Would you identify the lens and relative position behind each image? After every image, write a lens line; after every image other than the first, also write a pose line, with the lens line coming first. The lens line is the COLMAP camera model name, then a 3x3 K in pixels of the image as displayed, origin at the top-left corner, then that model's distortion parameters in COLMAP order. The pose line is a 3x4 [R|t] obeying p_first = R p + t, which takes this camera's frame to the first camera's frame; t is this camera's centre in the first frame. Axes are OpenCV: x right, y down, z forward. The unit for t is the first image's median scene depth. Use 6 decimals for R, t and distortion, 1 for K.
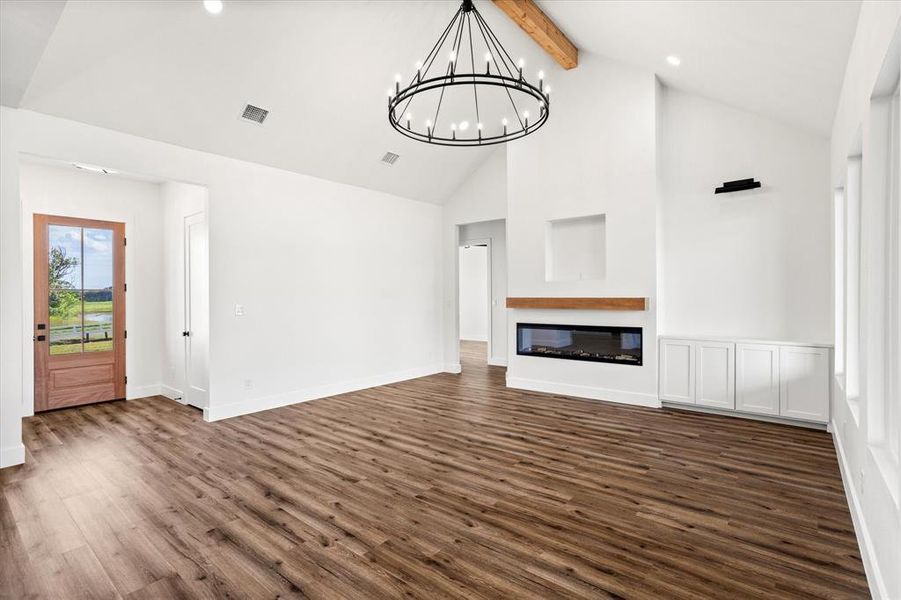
lens RADIAL K [[432.8, 0, 448.8], [0, 432.8, 297.8], [0, 0, 1]] dist [-0.040361, 0.022695]
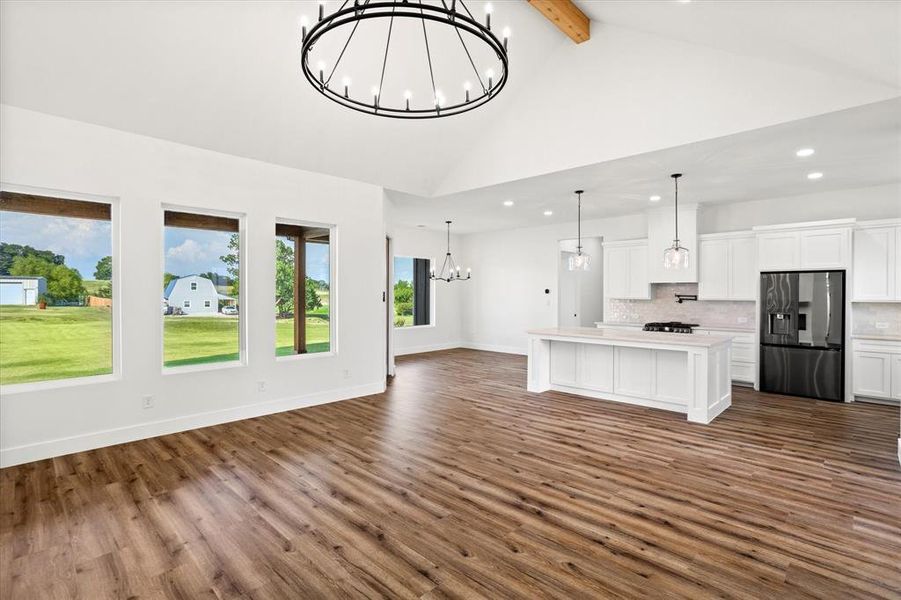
lens RADIAL K [[432.8, 0, 445.4], [0, 432.8, 299.3], [0, 0, 1]] dist [-0.040361, 0.022695]
pose [[-0.995657, 0.004253, 0.092995, -0.083775], [0.006149, 0.999779, 0.020106, -0.021896], [-0.092889, 0.020591, -0.995463, 1.549848]]
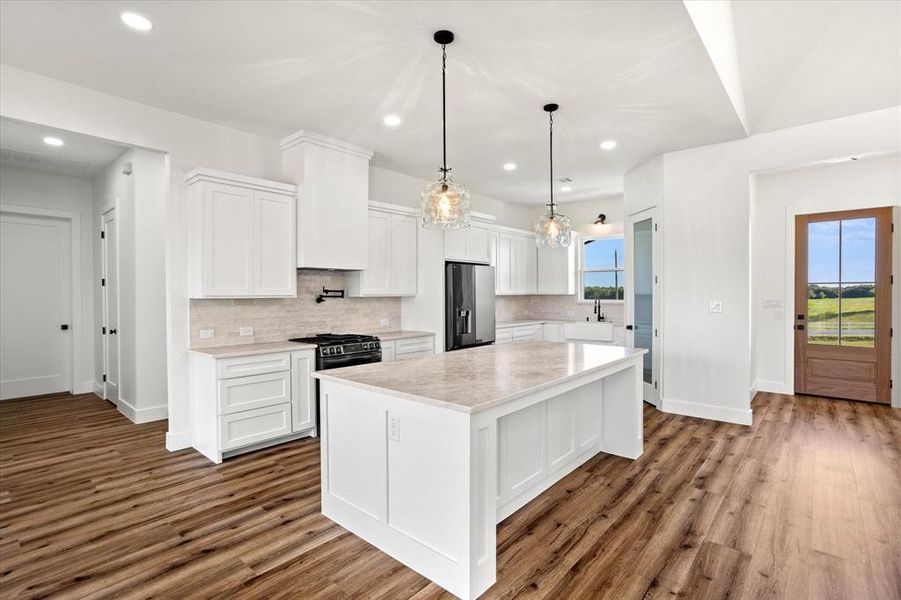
lens RADIAL K [[432.8, 0, 448.6], [0, 432.8, 294.1], [0, 0, 1]] dist [-0.040361, 0.022695]
pose [[-0.032355, 0.010547, -0.999421, 0.193534], [-0.002967, 0.999939, 0.010648, -0.000577], [0.999472, 0.003310, -0.032322, 0.135746]]
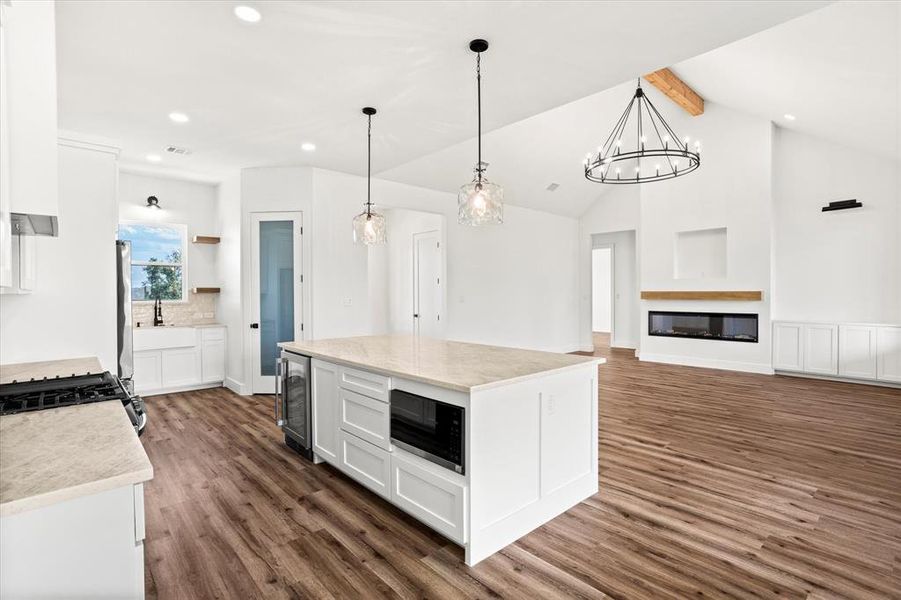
lens RADIAL K [[432.8, 0, 445.9], [0, 432.8, 297.1], [0, 0, 1]] dist [-0.040361, 0.022695]
pose [[0.987990, 0.004730, -0.154447, -0.339734], [-0.004027, 0.999980, 0.004865, 0.017594], [0.154467, -0.004184, 0.987989, -0.506750]]
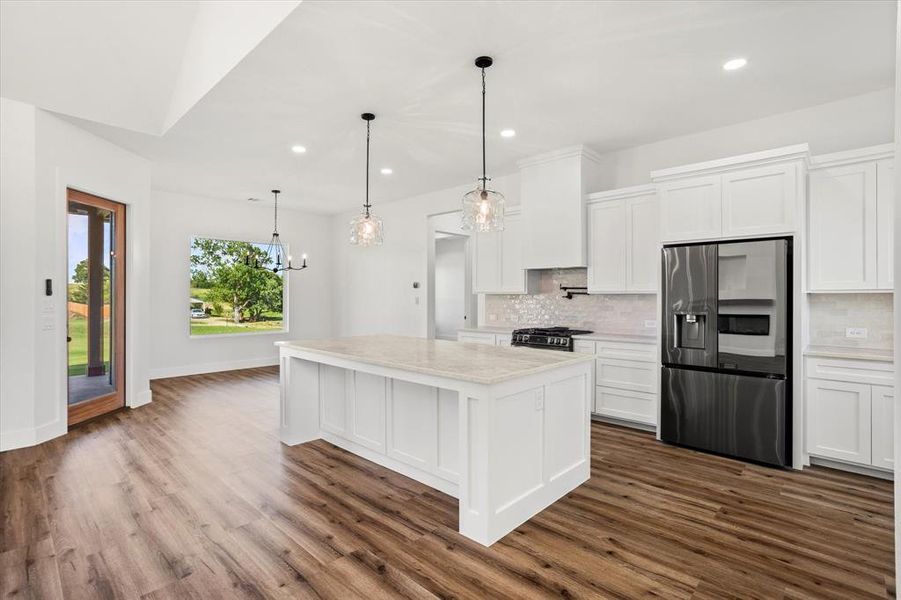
lens RADIAL K [[432.8, 0, 447.0], [0, 432.8, 299.5], [0, 0, 1]] dist [-0.040361, 0.022695]
pose [[-0.997226, 0.007111, 0.074091, -0.606588], [0.008143, 0.999874, 0.013636, 0.015407], [-0.073985, 0.014201, -0.997158, 0.957865]]
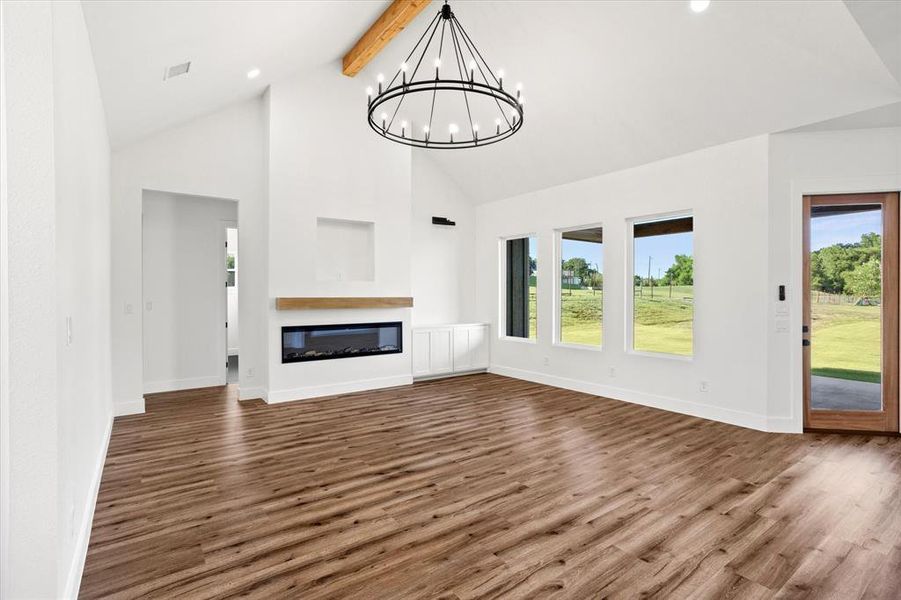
lens RADIAL K [[432.8, 0, 450.8], [0, 432.8, 301.0], [0, 0, 1]] dist [-0.040361, 0.022695]
pose [[0.249352, -0.007252, 0.968386, -0.824557], [0.005368, 0.999967, 0.006106, 0.004191], [-0.968398, 0.003675, 0.249383, 0.640188]]
